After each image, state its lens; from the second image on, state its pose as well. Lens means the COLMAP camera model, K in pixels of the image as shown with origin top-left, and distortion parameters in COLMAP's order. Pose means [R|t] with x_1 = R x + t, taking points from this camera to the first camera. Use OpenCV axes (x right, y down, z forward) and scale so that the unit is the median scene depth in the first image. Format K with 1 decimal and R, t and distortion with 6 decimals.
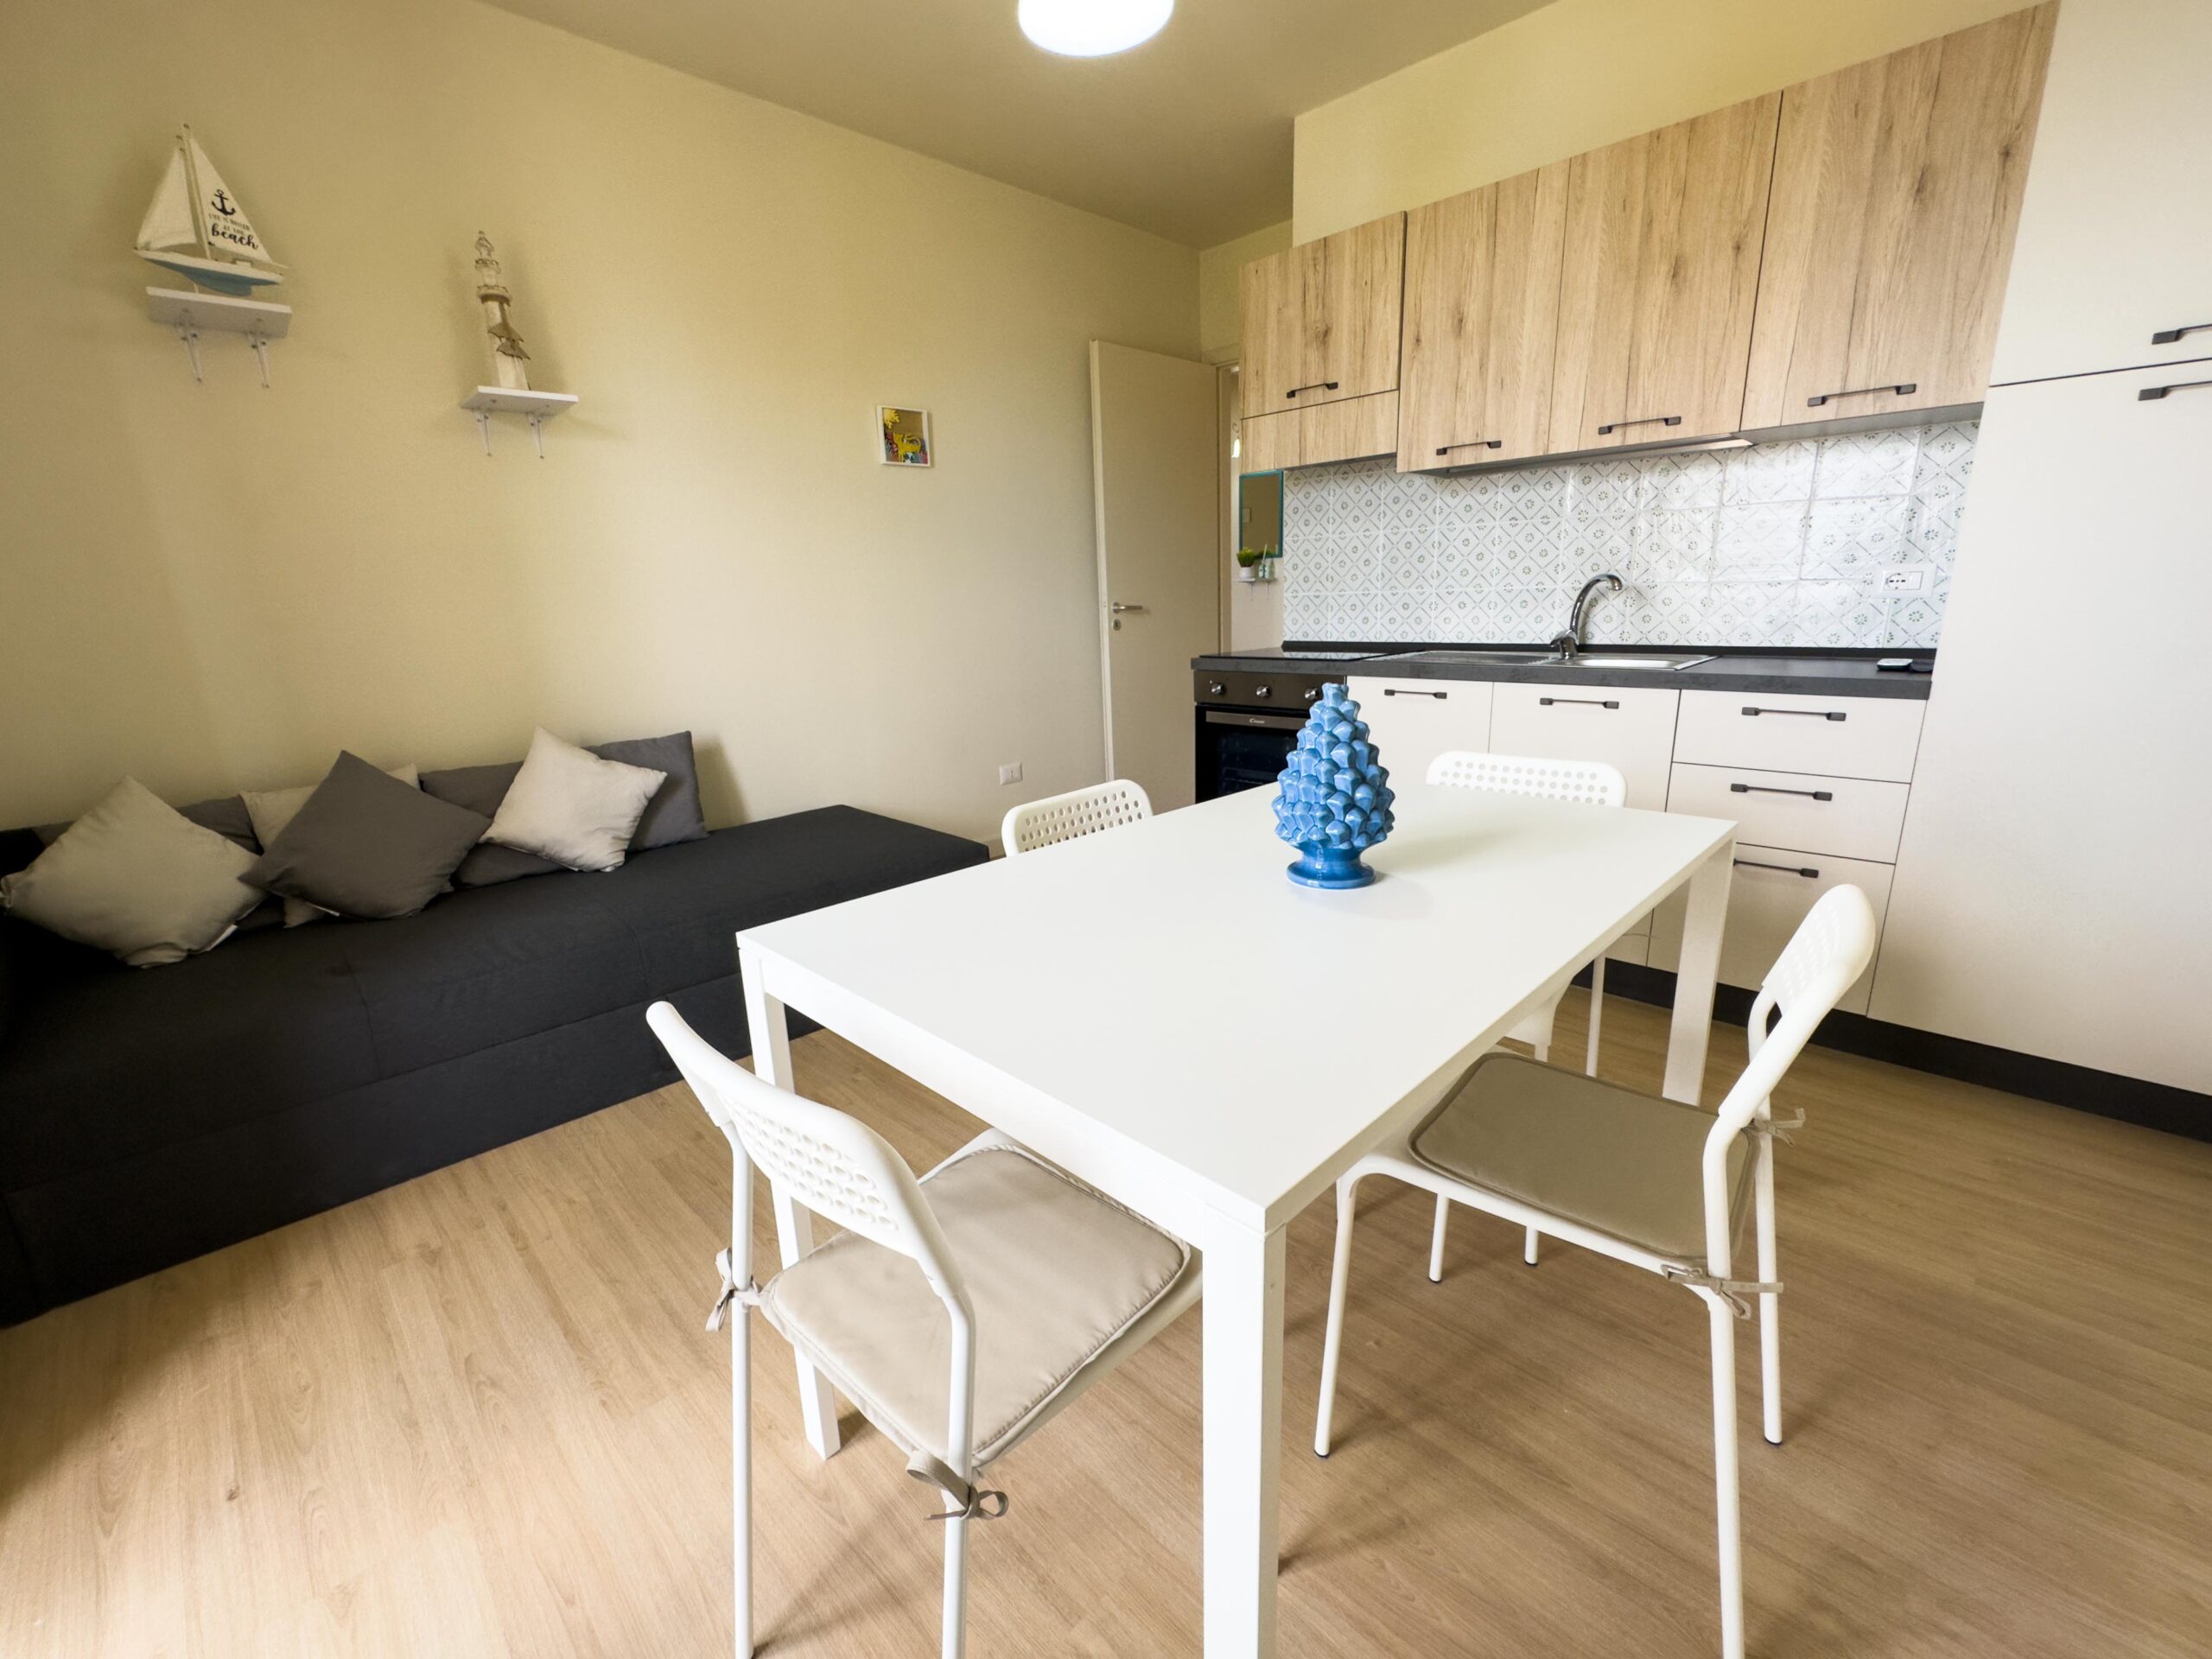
lens RADIAL K [[929.1, 0, 1106.0], [0, 929.1, 829.5], [0, 0, 1]] dist [0.001246, -0.000518]
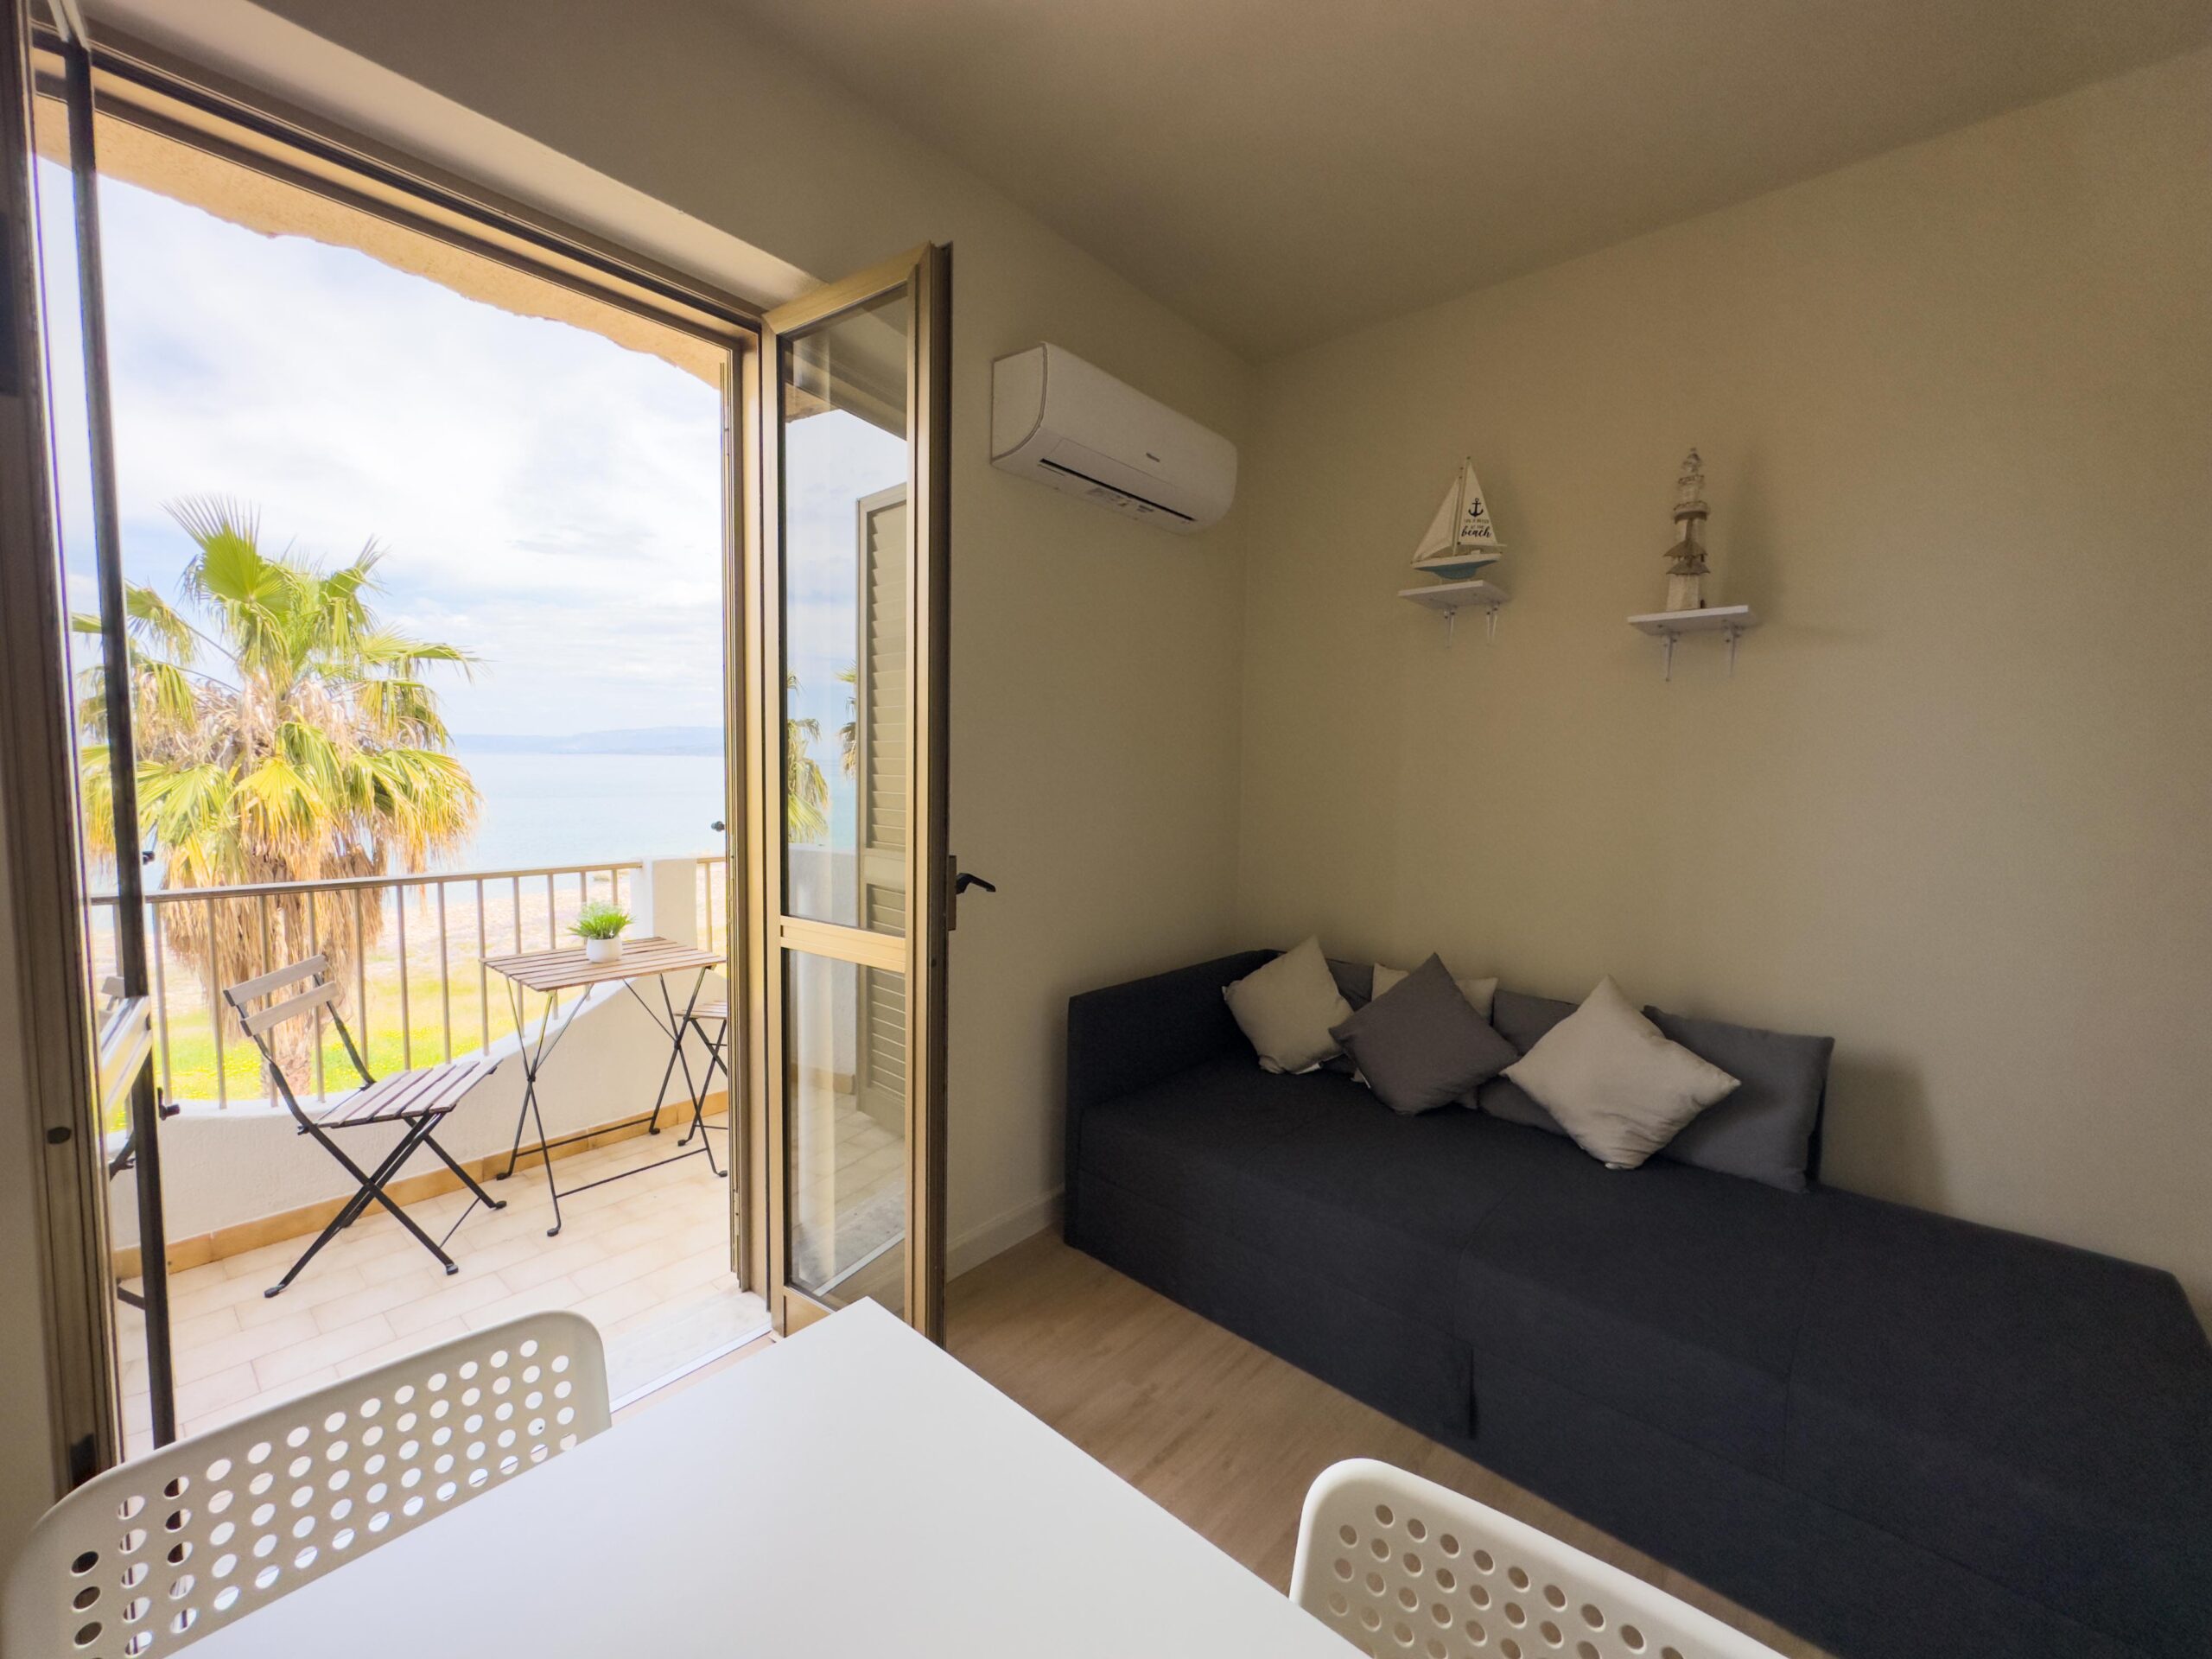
lens RADIAL K [[880.6, 0, 1106.0], [0, 880.6, 829.5], [0, 0, 1]] dist [-0.001960, -0.000072]
pose [[0.056393, 0.104474, -0.992927, 0.114806], [-0.267923, 0.959616, 0.085752, -0.123531], [0.961788, 0.261192, 0.082107, 0.286440]]
